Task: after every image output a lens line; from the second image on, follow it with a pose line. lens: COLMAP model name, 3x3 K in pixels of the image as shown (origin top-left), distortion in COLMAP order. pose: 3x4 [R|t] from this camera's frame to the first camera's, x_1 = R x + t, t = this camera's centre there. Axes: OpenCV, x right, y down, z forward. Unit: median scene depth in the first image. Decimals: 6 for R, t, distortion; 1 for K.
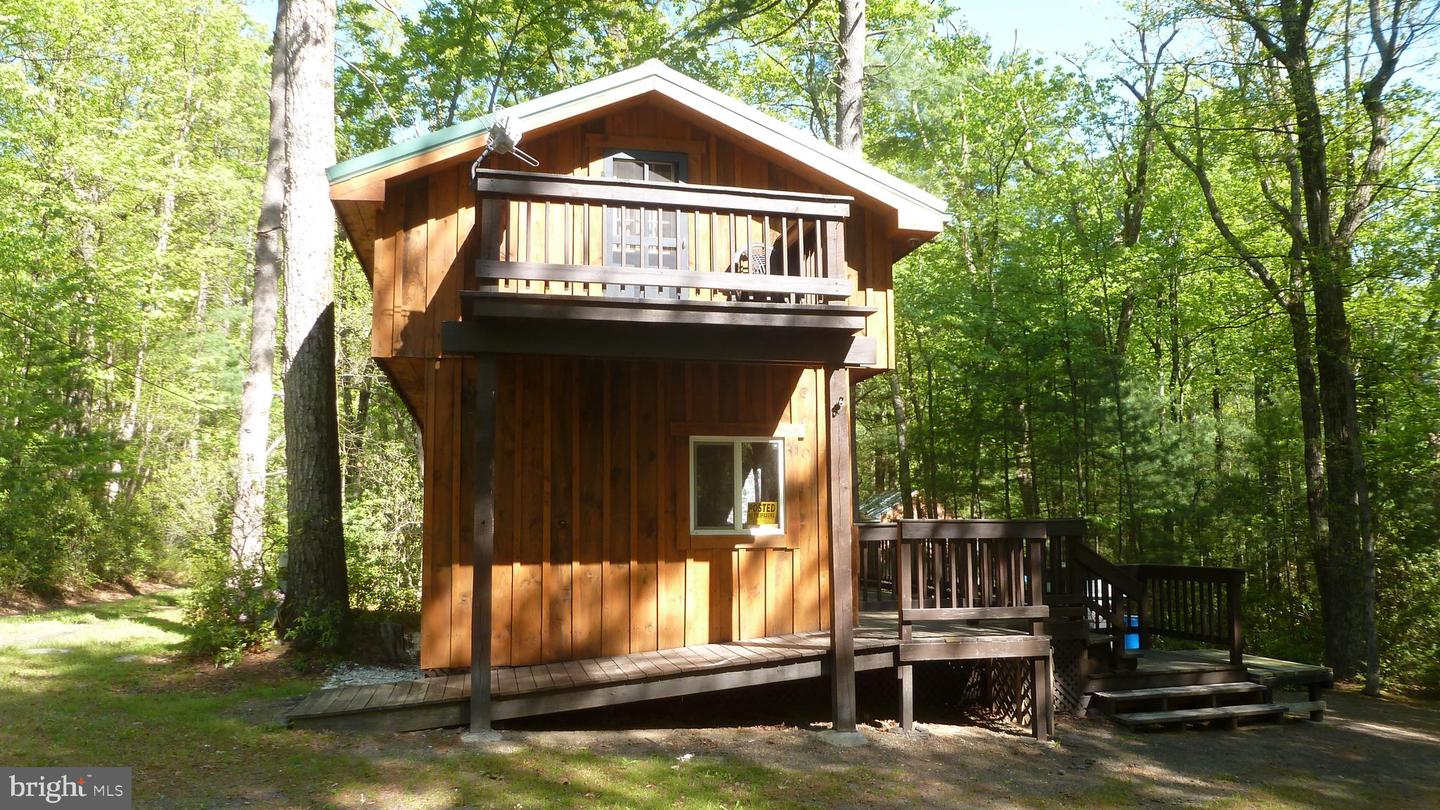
lens RADIAL K [[1023.3, 0, 720.0], [0, 1023.3, 405.0], [0, 0, 1]] dist [-0.068210, 0.005673]
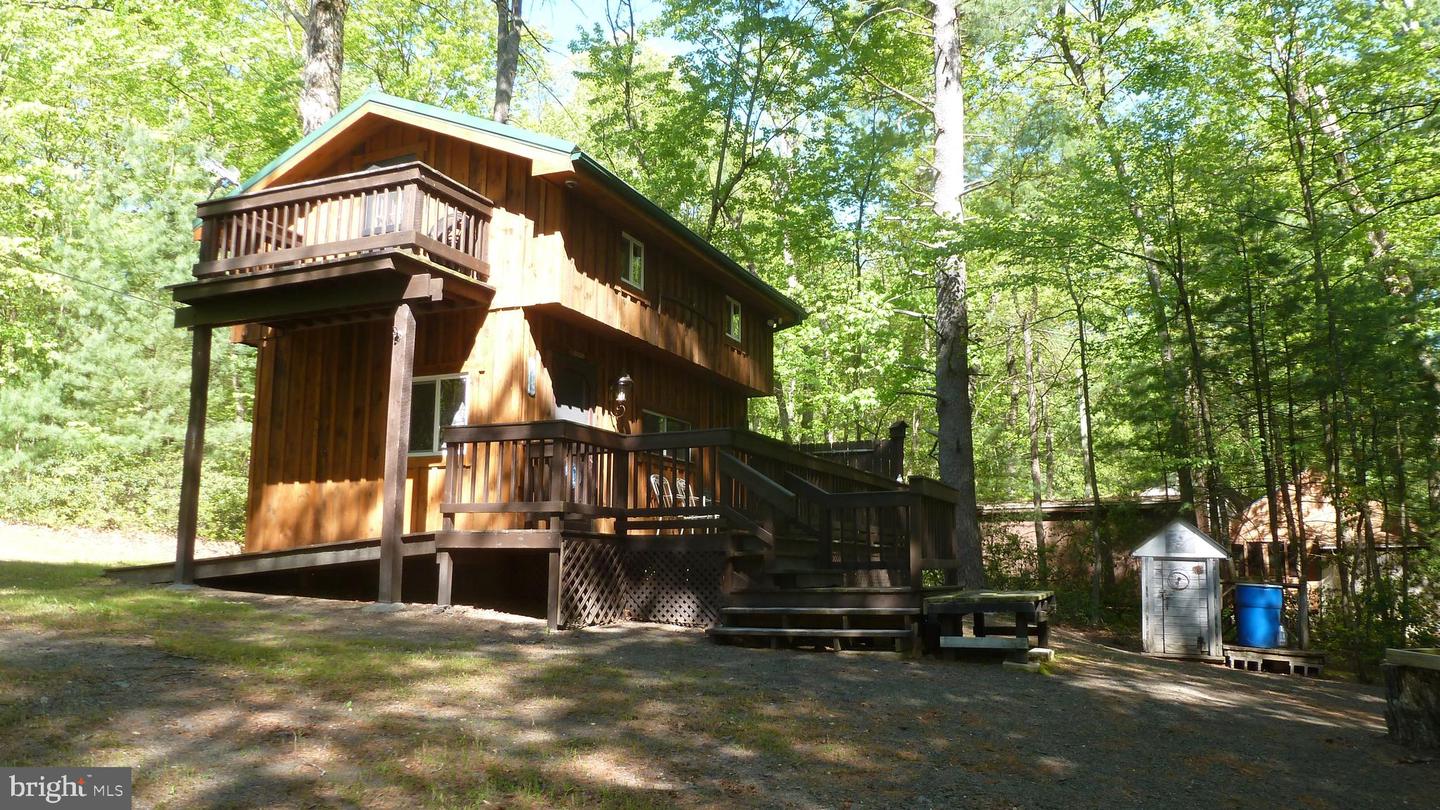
lens RADIAL K [[1023.3, 0, 720.0], [0, 1023.3, 405.0], [0, 0, 1]] dist [-0.068210, 0.005673]
pose [[0.813865, -0.085856, -0.574676, 0.971626], [0.065446, 0.996275, -0.056157, 0.154570], [0.577356, 0.008094, 0.816452, 0.213536]]
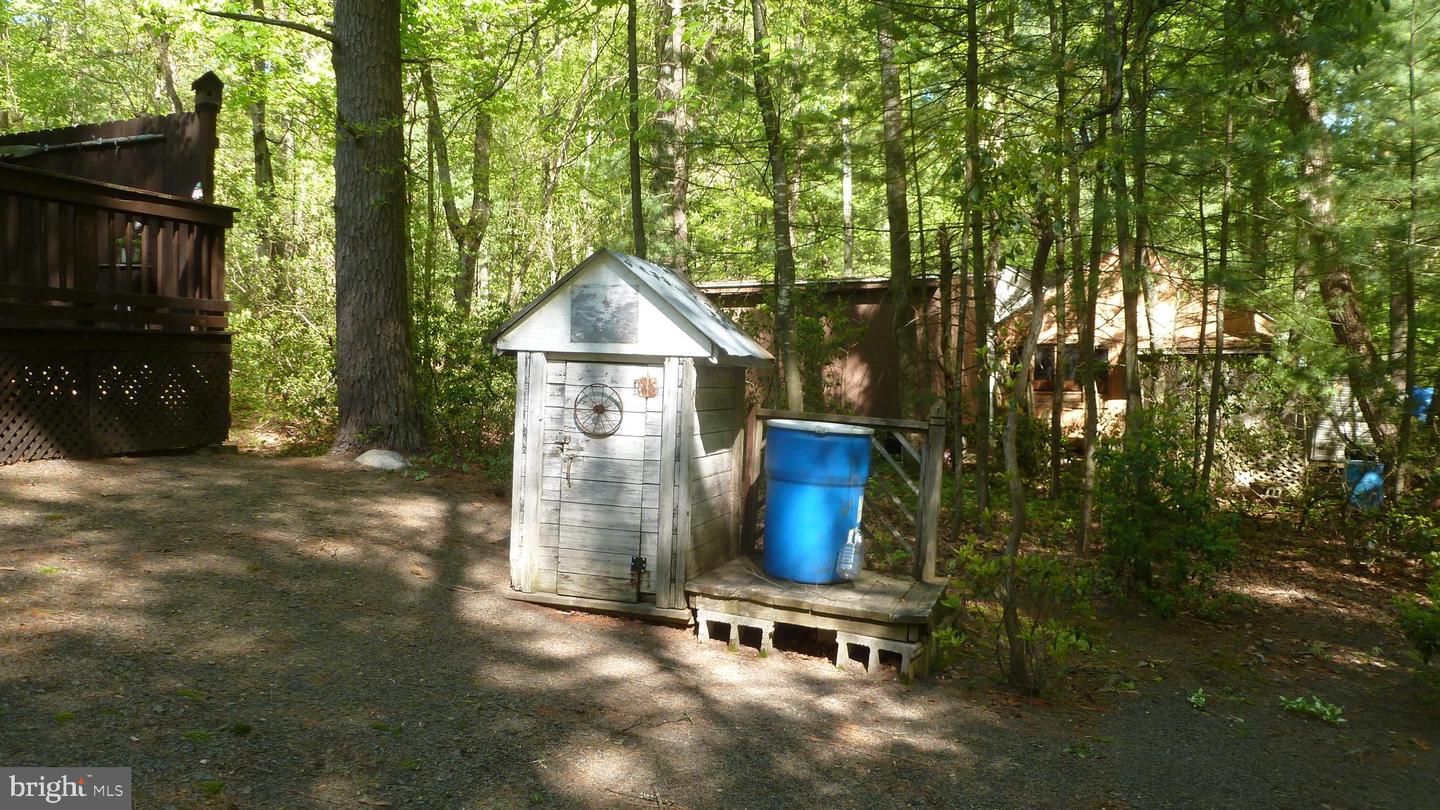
lens RADIAL K [[1023.3, 0, 720.0], [0, 1023.3, 405.0], [0, 0, 1]] dist [-0.068210, 0.005673]
pose [[0.859646, 0.014098, -0.510696, 1.003982], [0.059256, 0.990121, 0.127077, 0.287085], [0.507443, -0.139503, 0.850318, 1.267372]]
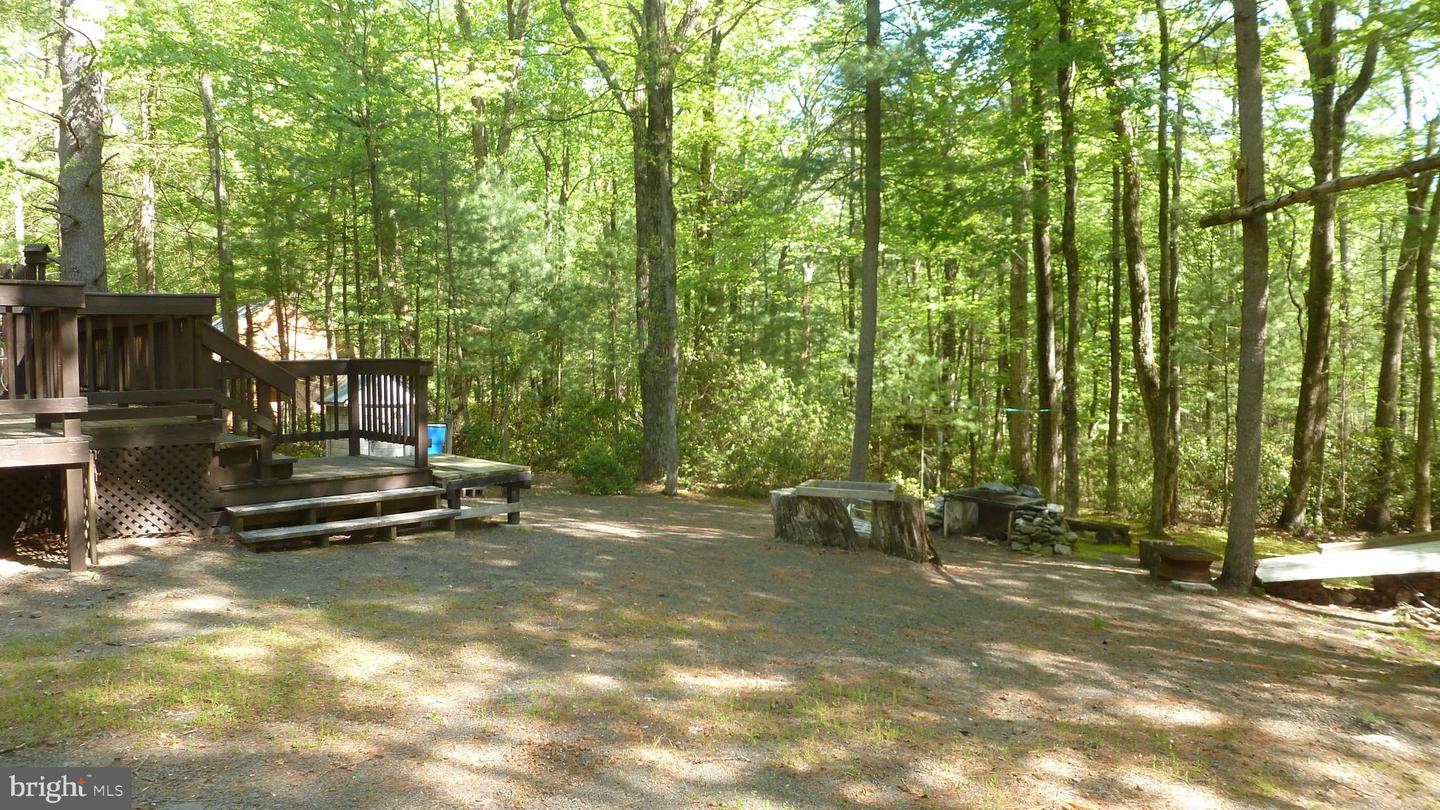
lens RADIAL K [[1023.3, 0, 720.0], [0, 1023.3, 405.0], [0, 0, 1]] dist [-0.068210, 0.005673]
pose [[0.871307, -0.027396, 0.489973, 0.336108], [-0.056111, 0.986331, 0.154930, 0.057398], [-0.487519, -0.162485, 0.857860, 0.124442]]
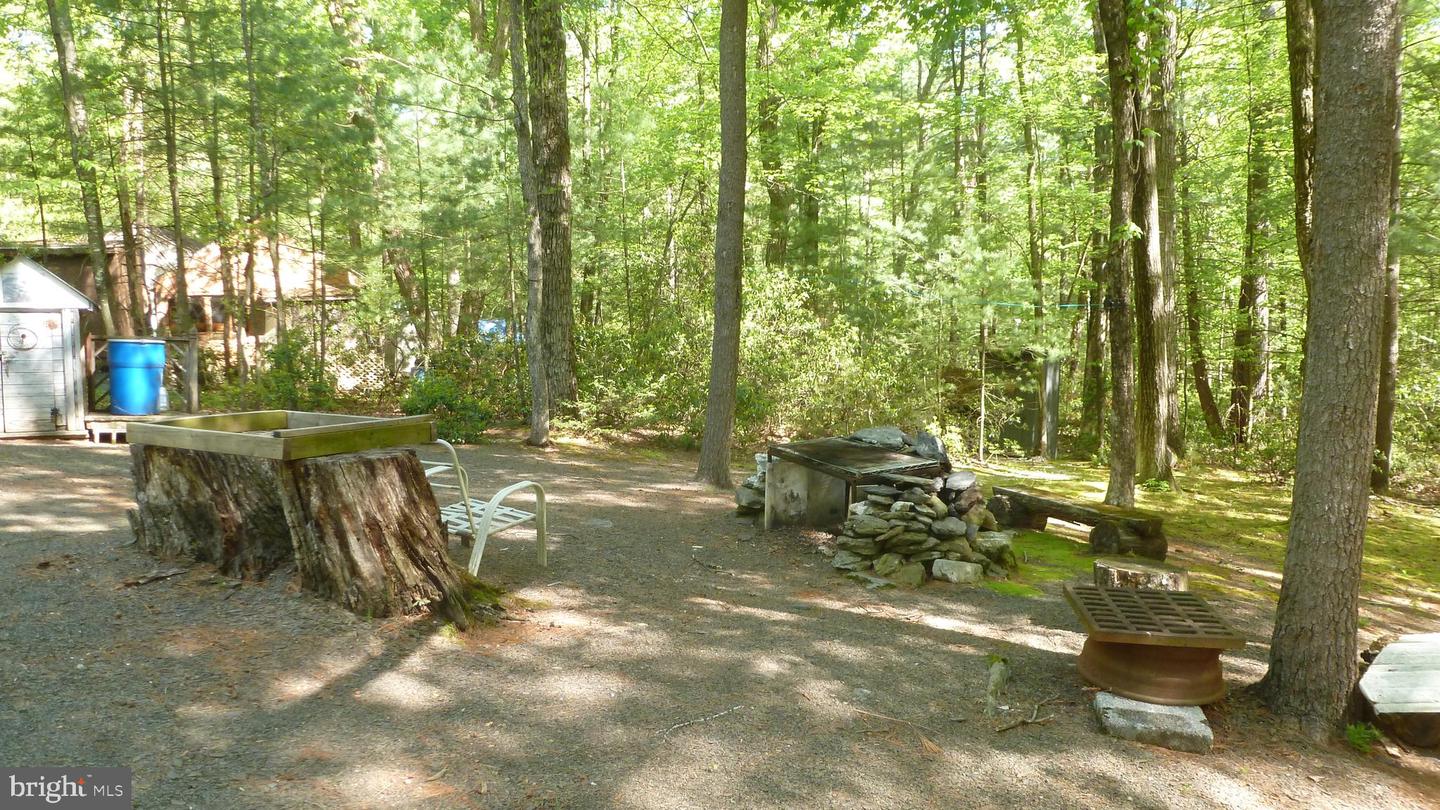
lens RADIAL K [[1023.3, 0, 720.0], [0, 1023.3, 405.0], [0, 0, 1]] dist [-0.068210, 0.005673]
pose [[0.957981, -0.047833, 0.282816, 1.072954], [-0.012019, 0.978436, 0.206198, 0.202357], [-0.286581, -0.200933, 0.936748, 0.501588]]
